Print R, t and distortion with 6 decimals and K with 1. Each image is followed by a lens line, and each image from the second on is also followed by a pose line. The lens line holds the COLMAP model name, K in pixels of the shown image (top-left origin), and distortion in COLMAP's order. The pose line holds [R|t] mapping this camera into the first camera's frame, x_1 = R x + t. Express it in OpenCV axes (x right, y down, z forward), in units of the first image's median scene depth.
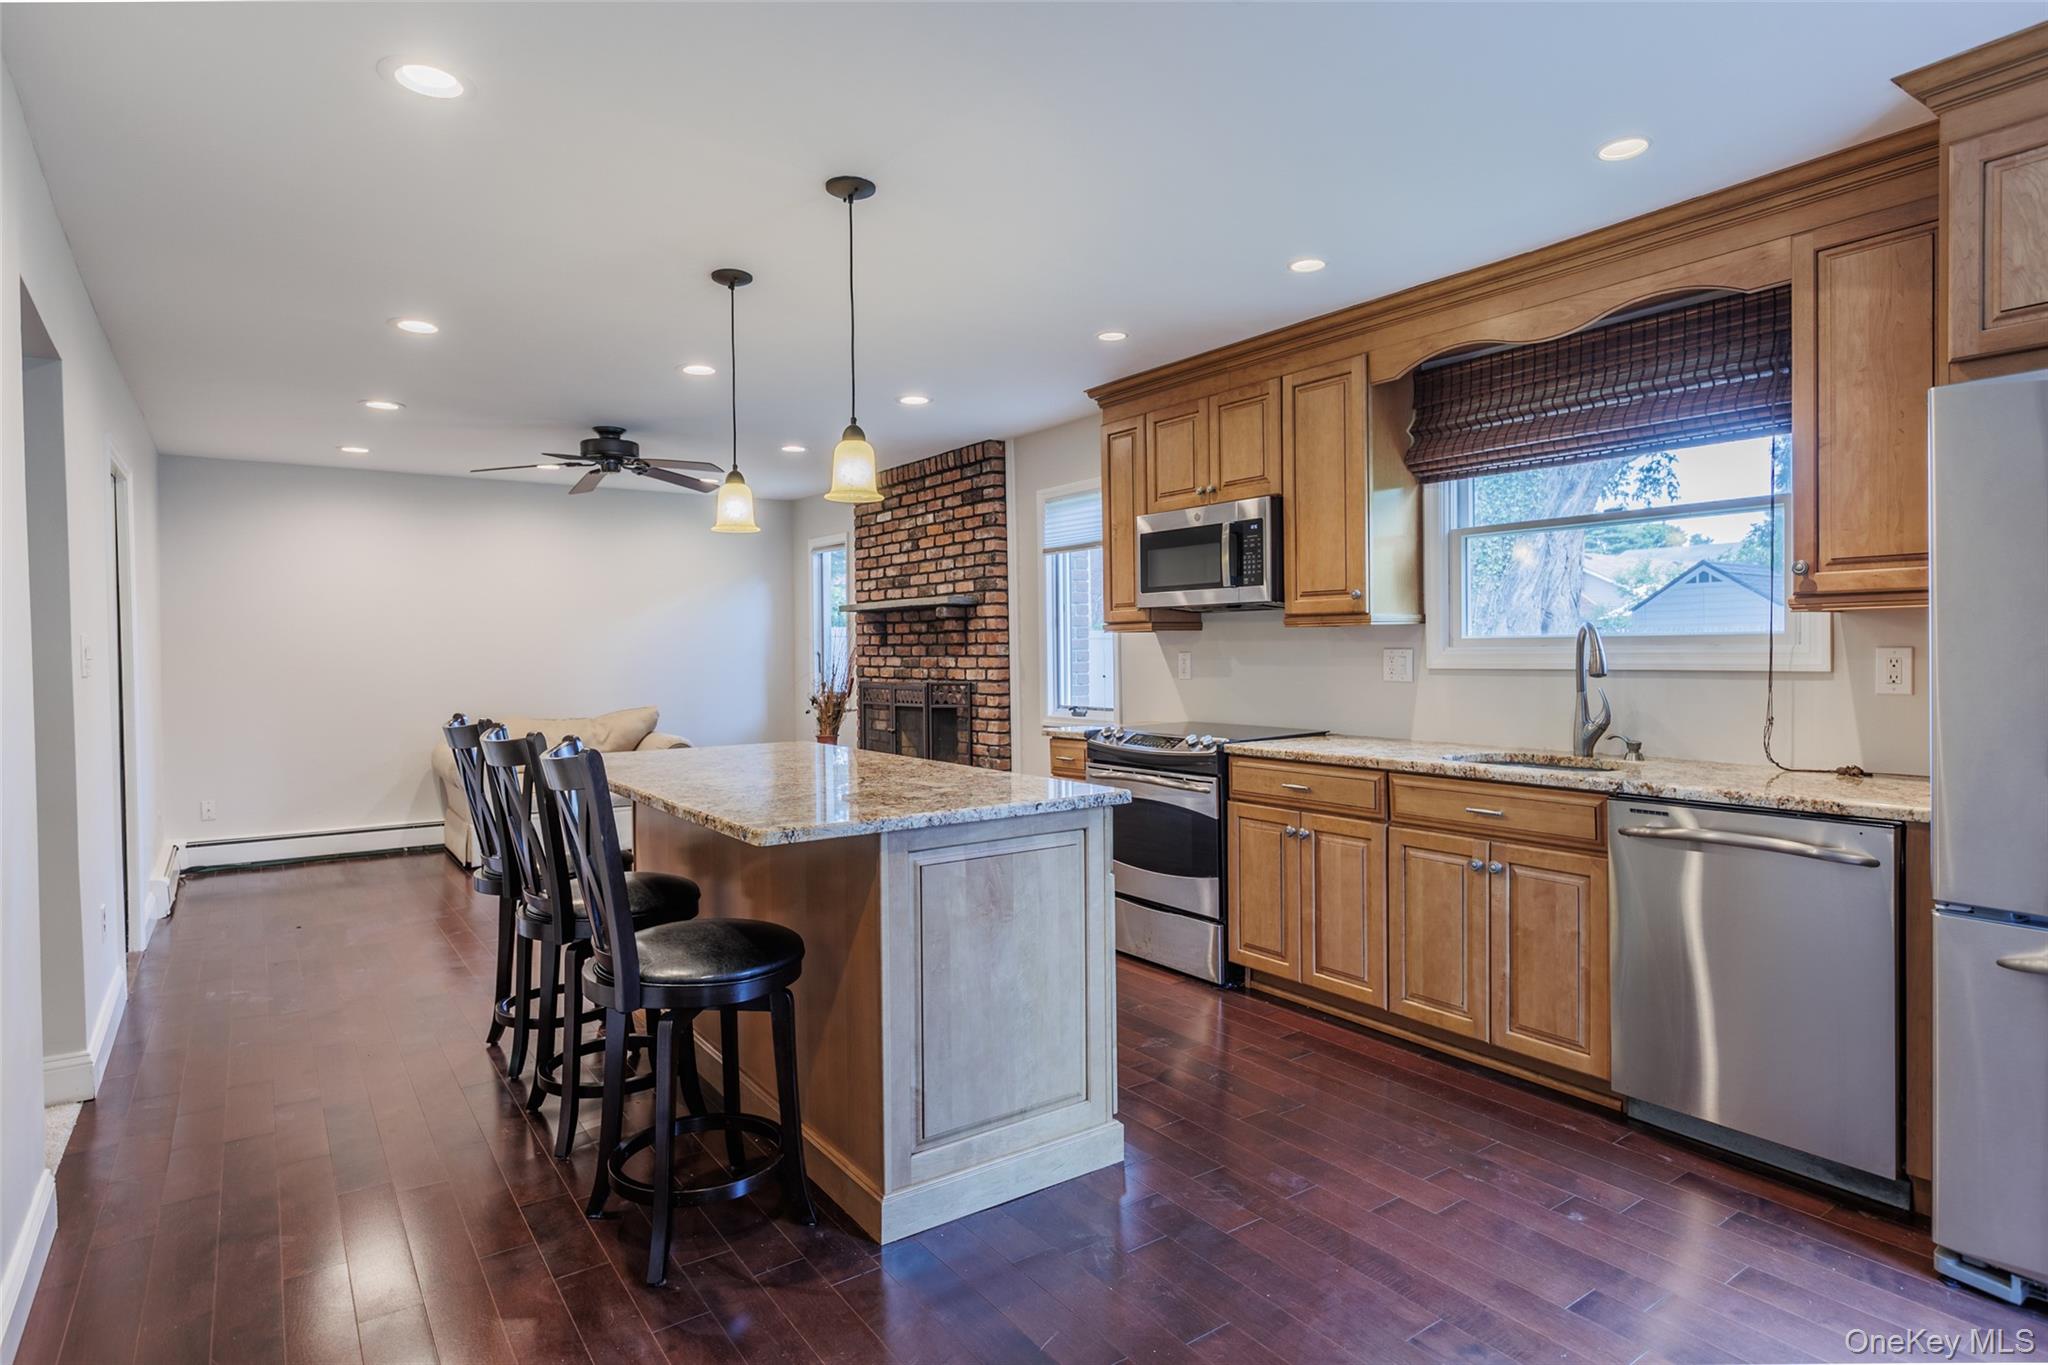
lens RADIAL K [[1097.2, 0, 1015.5], [0, 1097.2, 663.0], [0, 0, 1]] dist [0.002887, 0.000386]
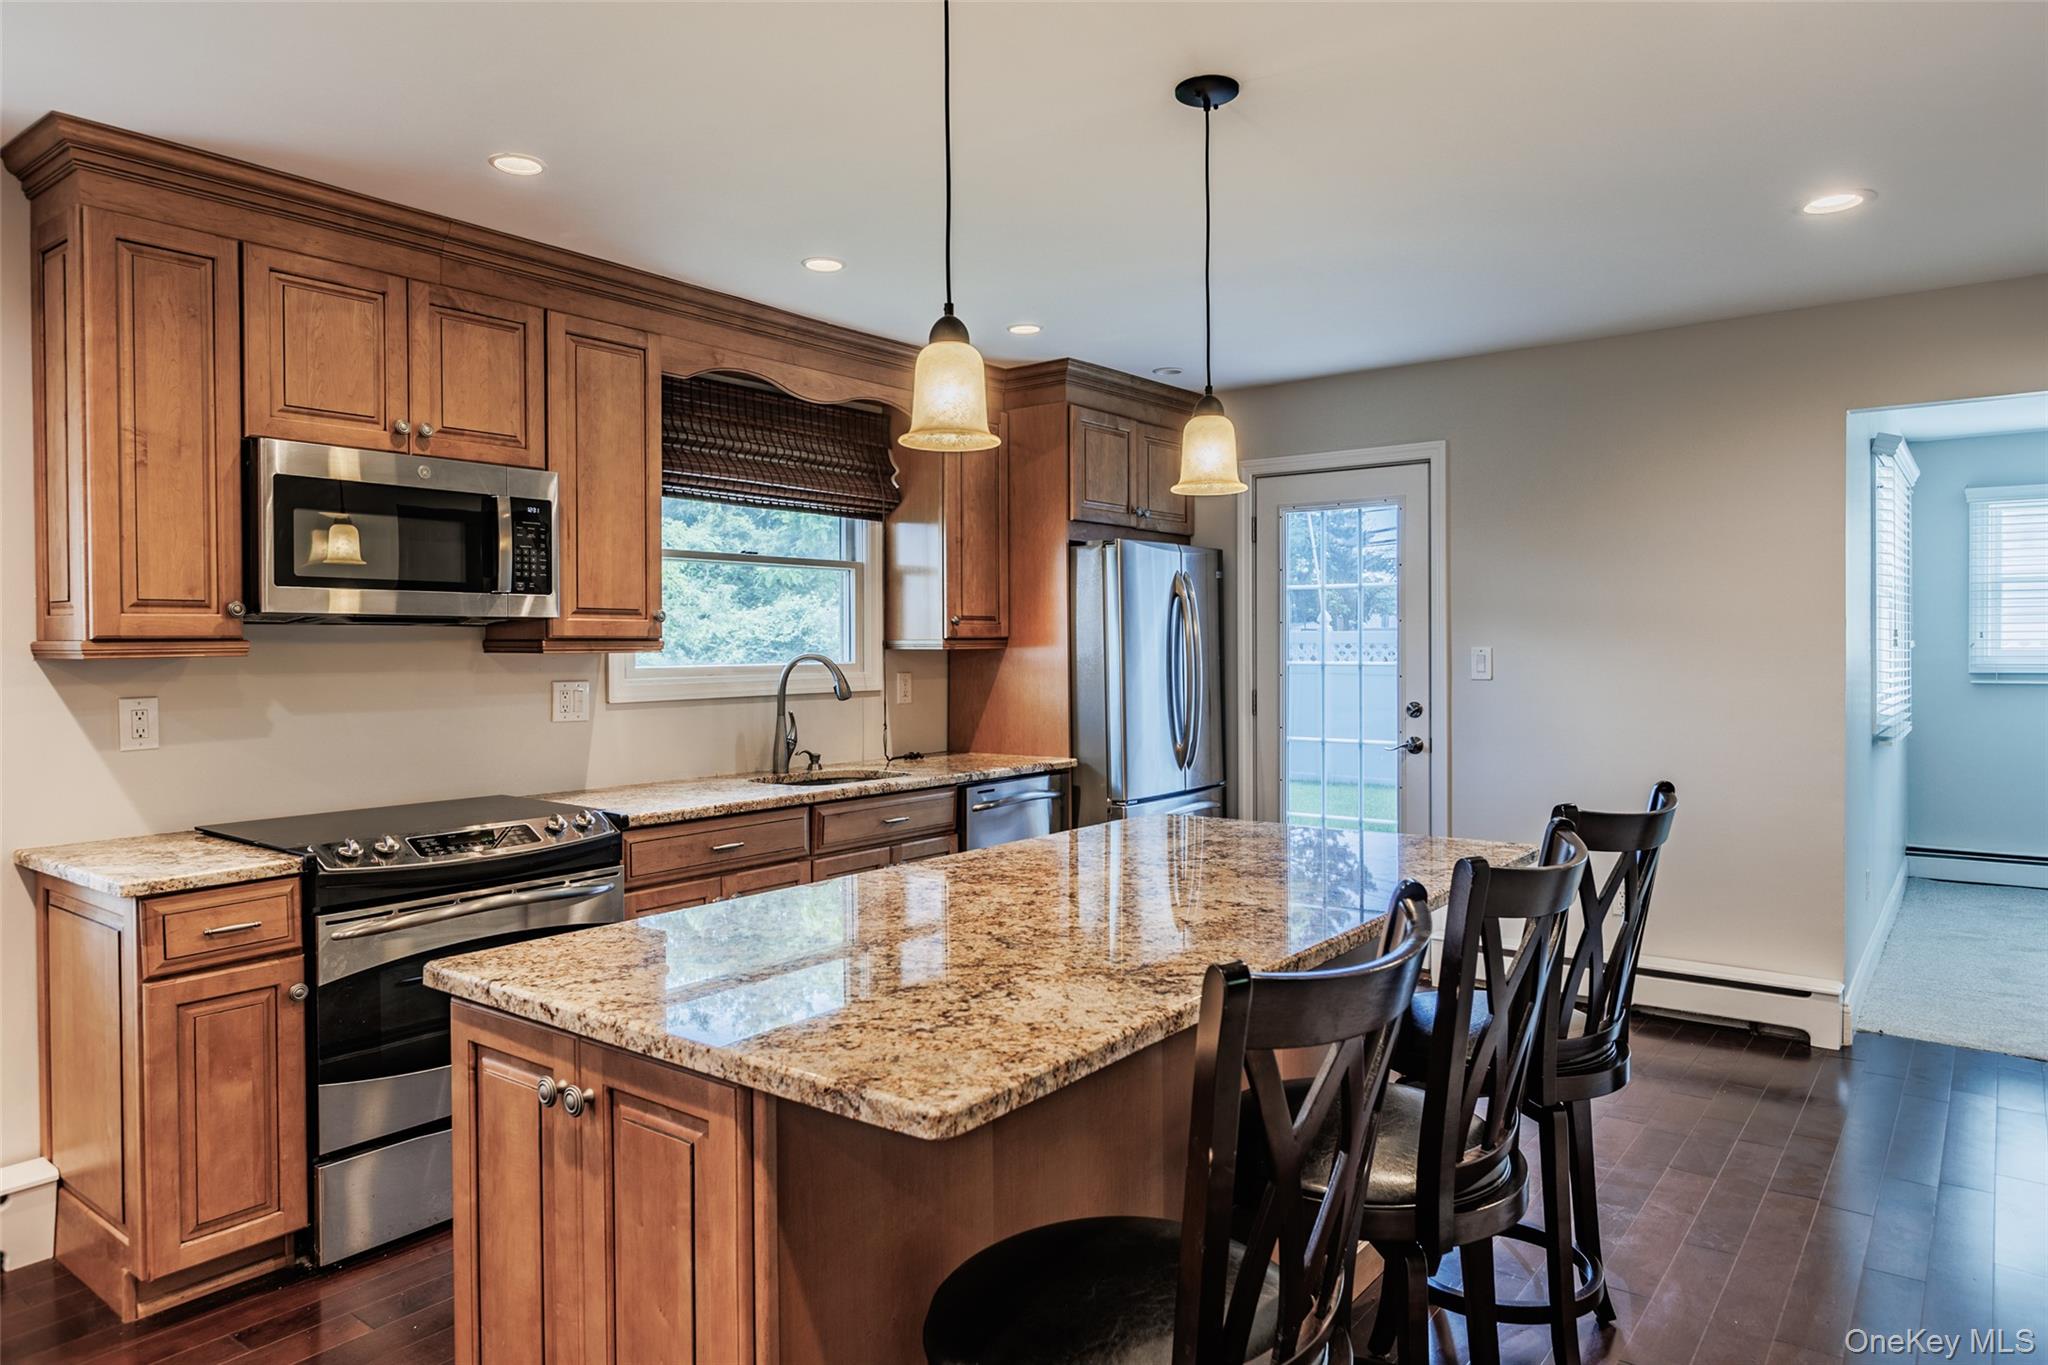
lens RADIAL K [[1275.5, 0, 1028.7], [0, 1275.5, 666.6], [0, 0, 1]] dist [0.000299, -0.001854]
pose [[-0.308656, -0.003500, 0.951167, -0.425179], [0.021931, 0.999701, 0.010795, -0.017016], [-0.950921, 0.024192, -0.308487, 0.618071]]
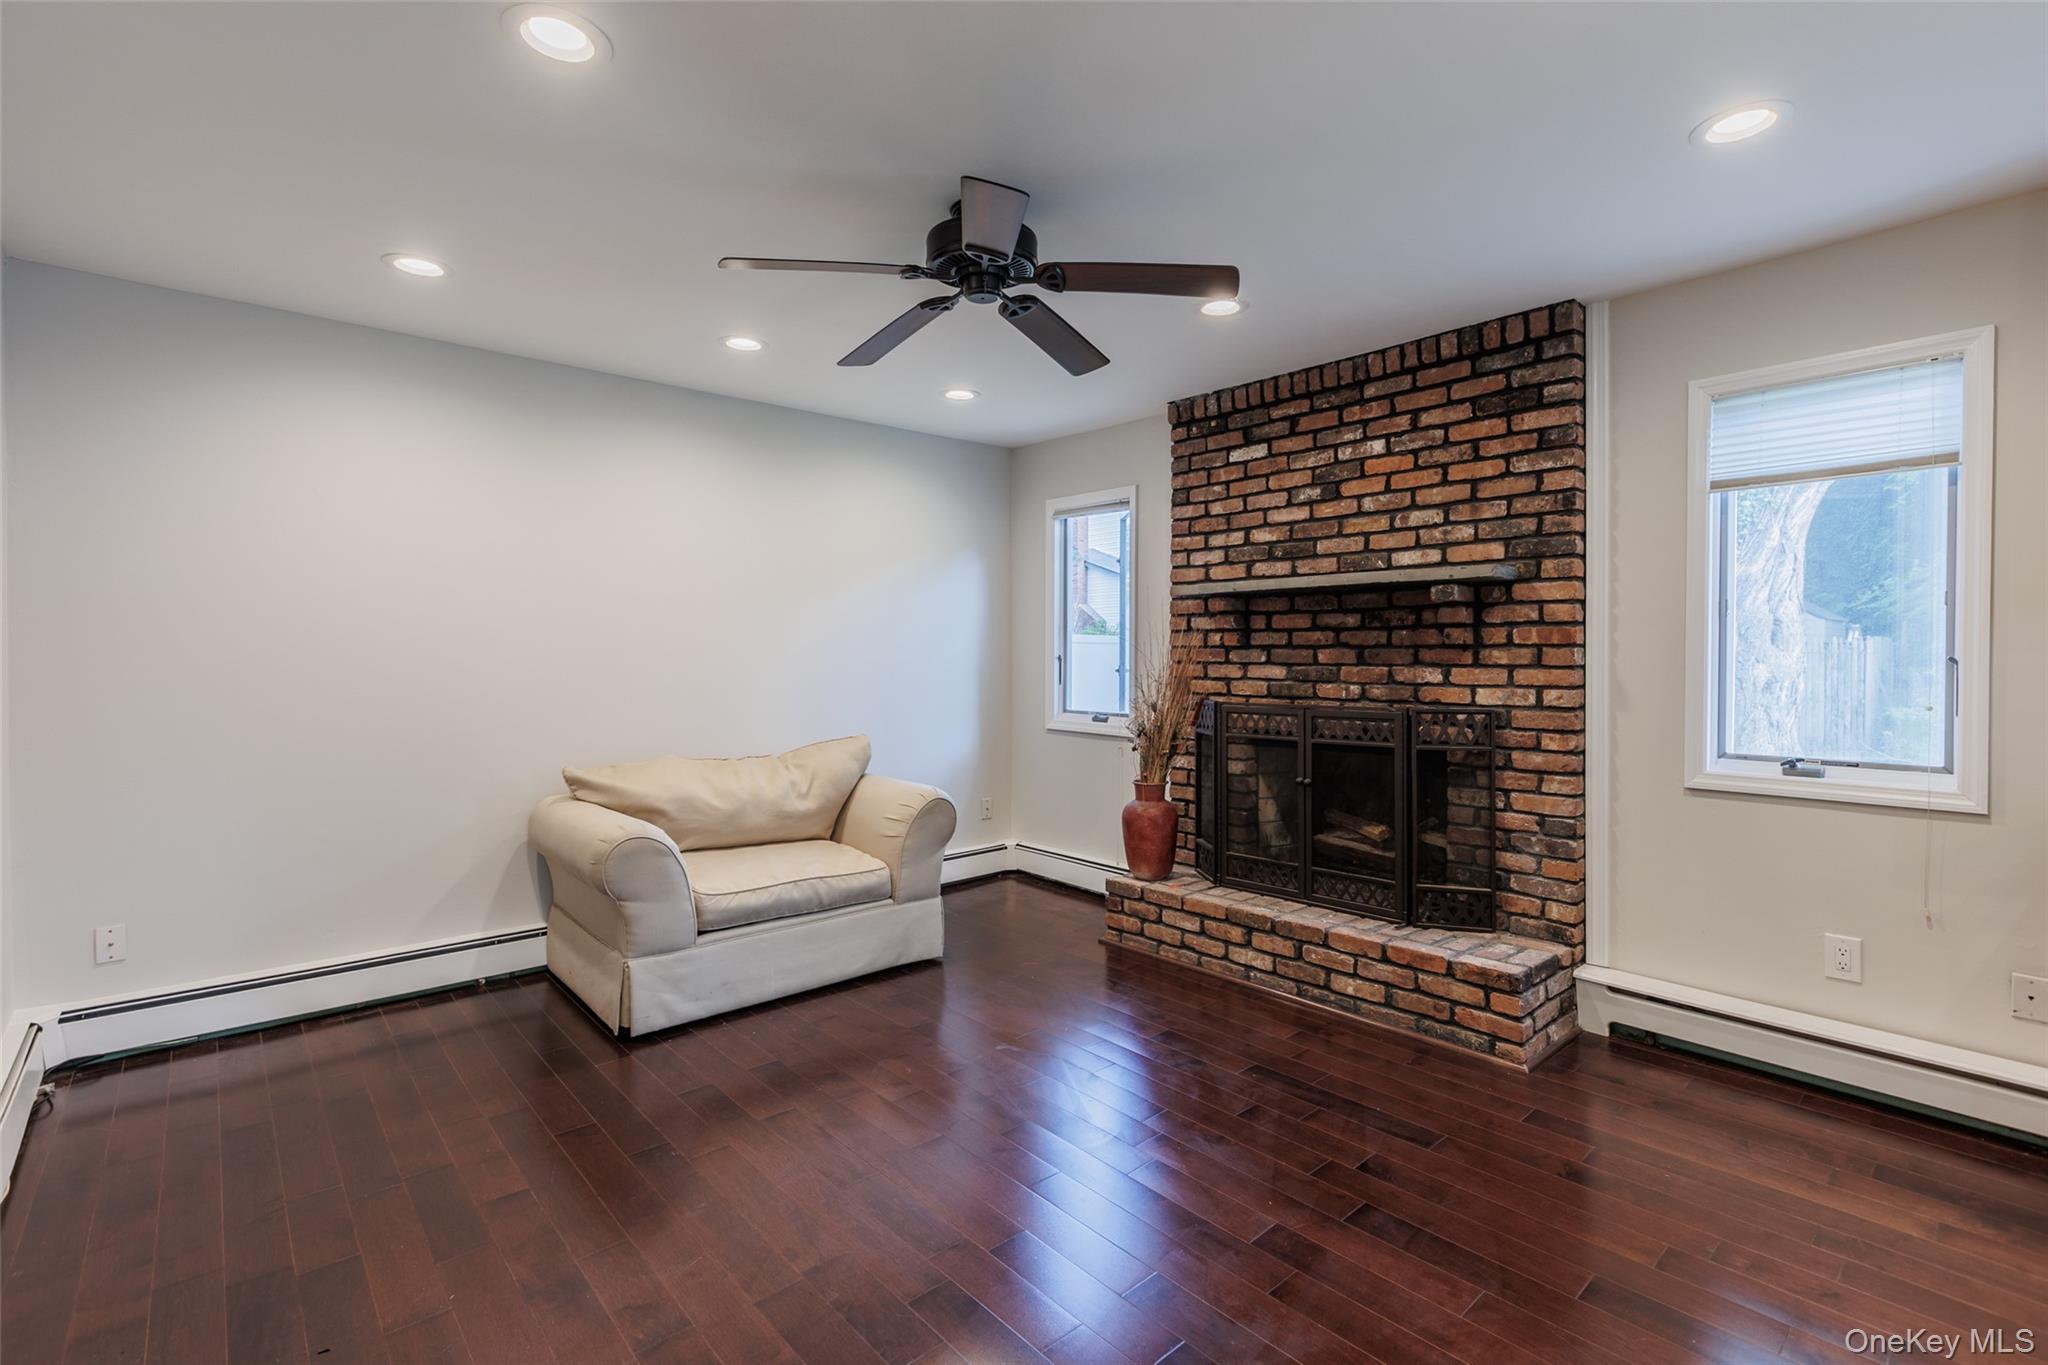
lens RADIAL K [[939.0, 0, 1021.3], [0, 939.0, 665.5], [0, 0, 1]] dist [0.002176, -0.001072]
pose [[0.993662, 0.011932, 0.111770, -0.354046], [-0.011578, 0.999926, -0.003813, -0.001518], [-0.111807, 0.002495, 0.993727, 0.505562]]
